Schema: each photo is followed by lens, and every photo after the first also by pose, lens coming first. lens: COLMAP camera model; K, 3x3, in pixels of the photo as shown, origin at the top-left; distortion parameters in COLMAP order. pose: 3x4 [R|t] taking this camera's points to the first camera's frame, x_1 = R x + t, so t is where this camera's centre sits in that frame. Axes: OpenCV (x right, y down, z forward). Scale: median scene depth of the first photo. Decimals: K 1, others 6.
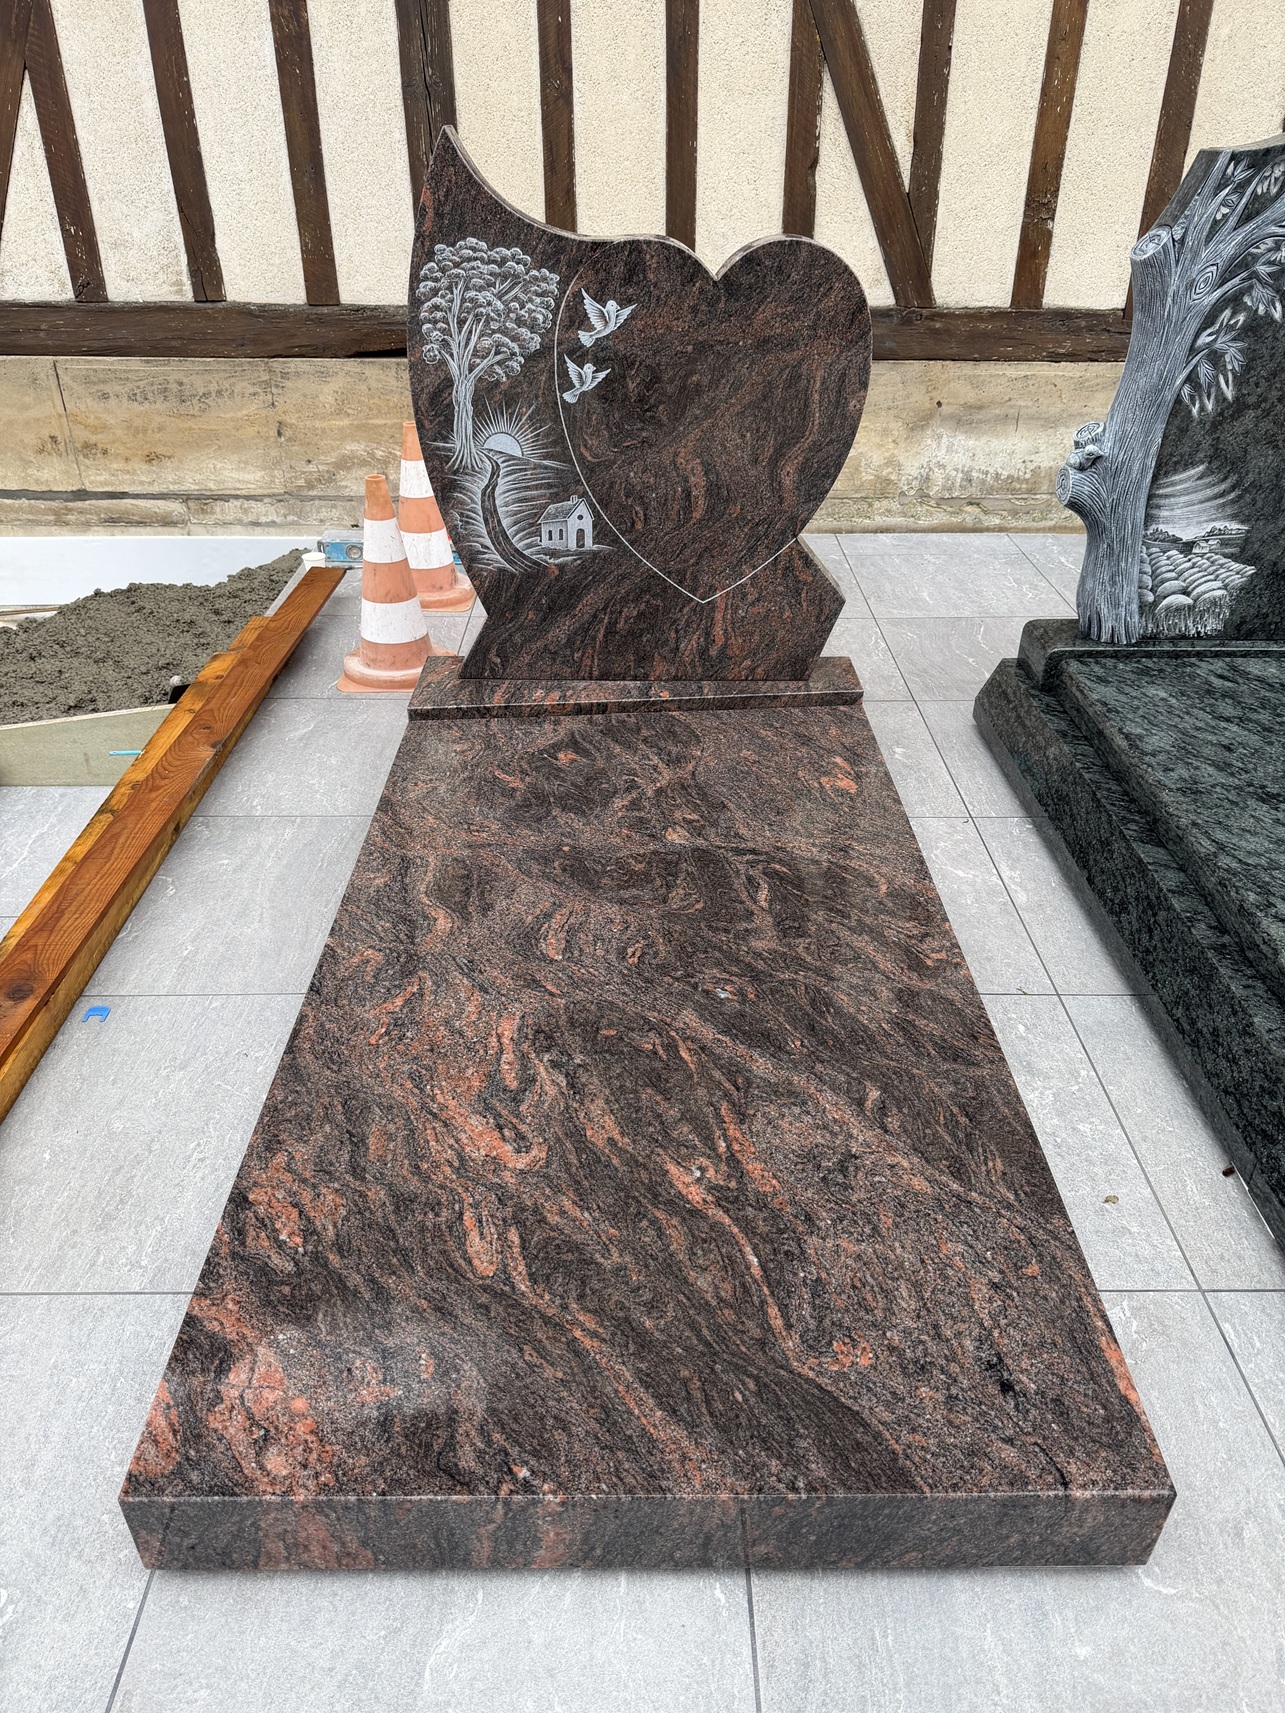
lens RADIAL K [[1244.4, 0, 648.1], [0, 1244.4, 854.1], [0, 0, 1]] dist [-0.010078, 0.000760]
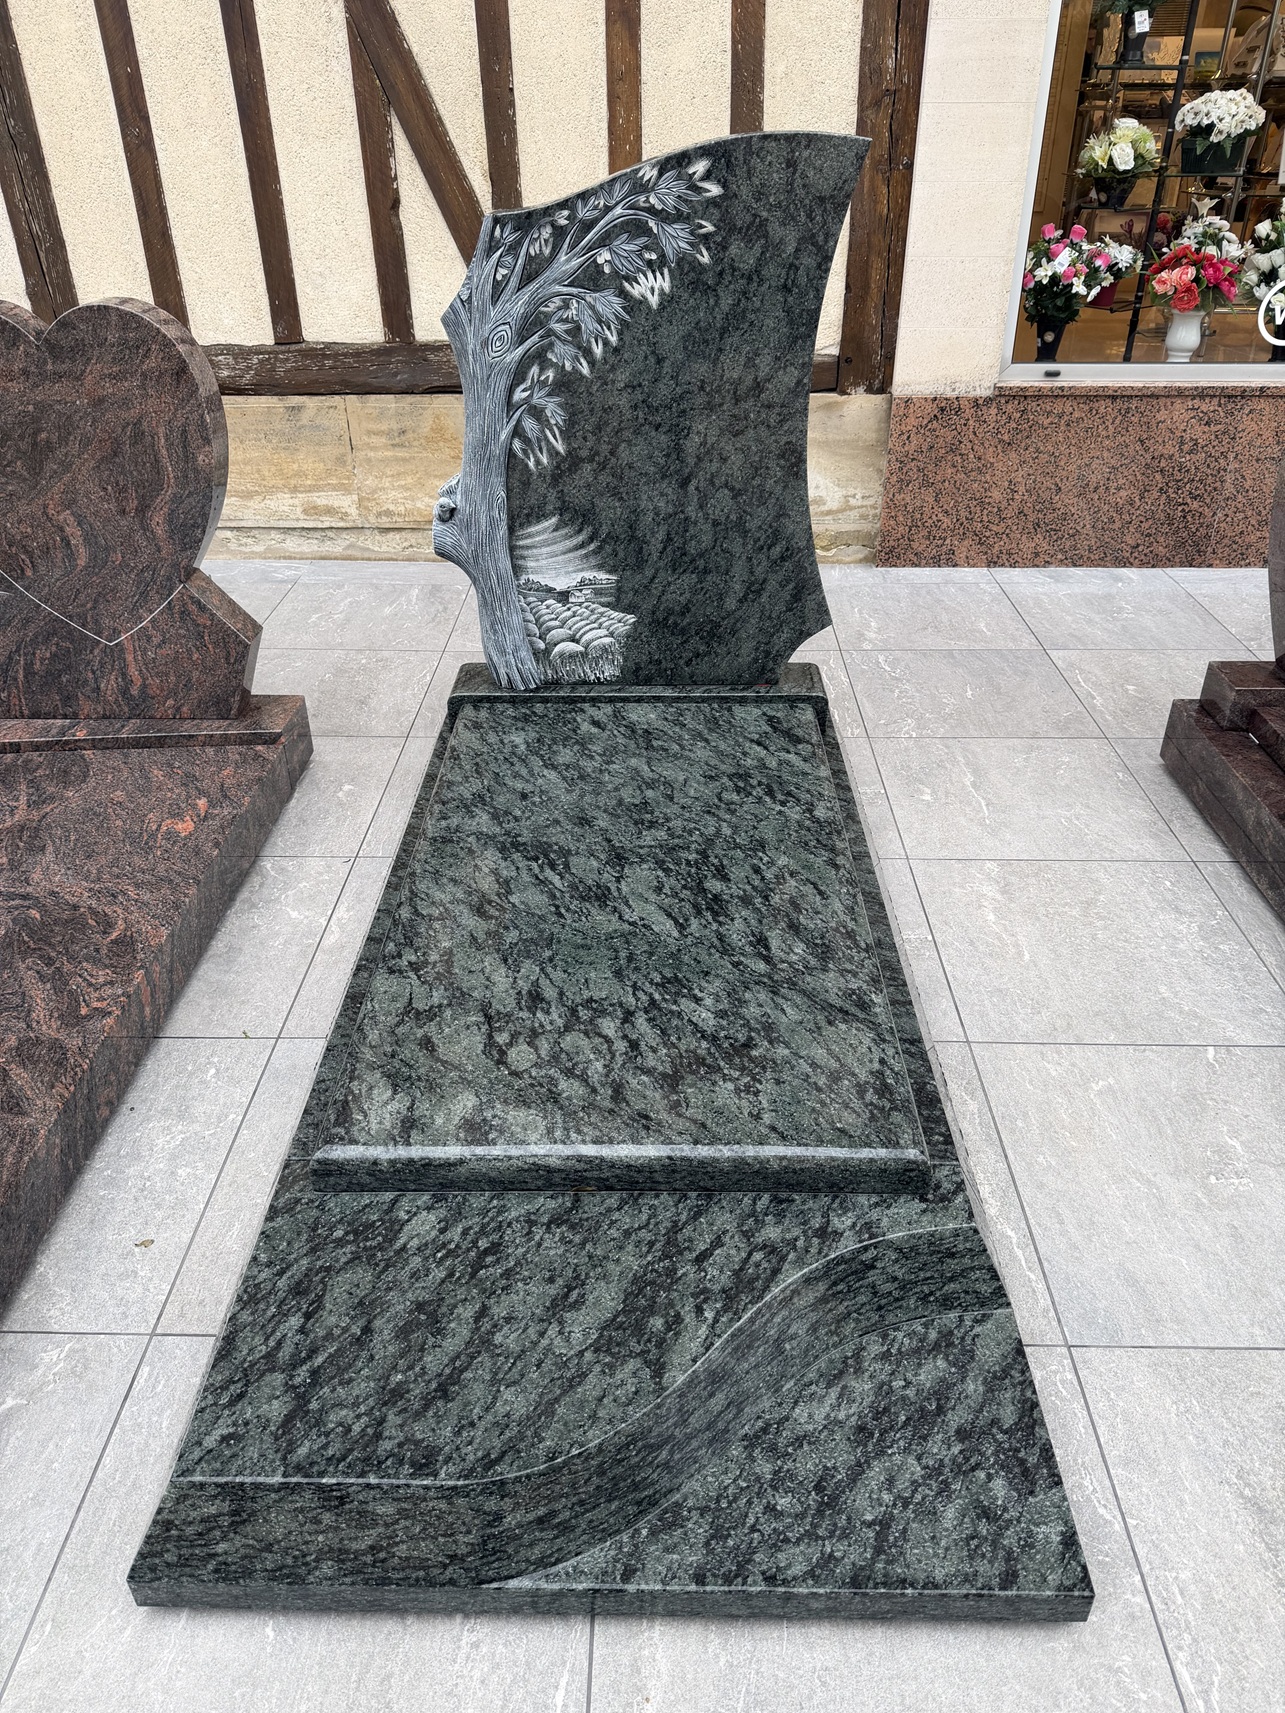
lens RADIAL K [[1213.4, 0, 636.5], [0, 1213.4, 855.7], [0, 0, 1]] dist [-0.008604, -0.000061]
pose [[0.998320, 0.018395, -0.054944, 0.554314], [-0.017733, 0.999765, 0.012504, -0.048671], [0.055161, -0.011509, 0.998411, 0.010031]]
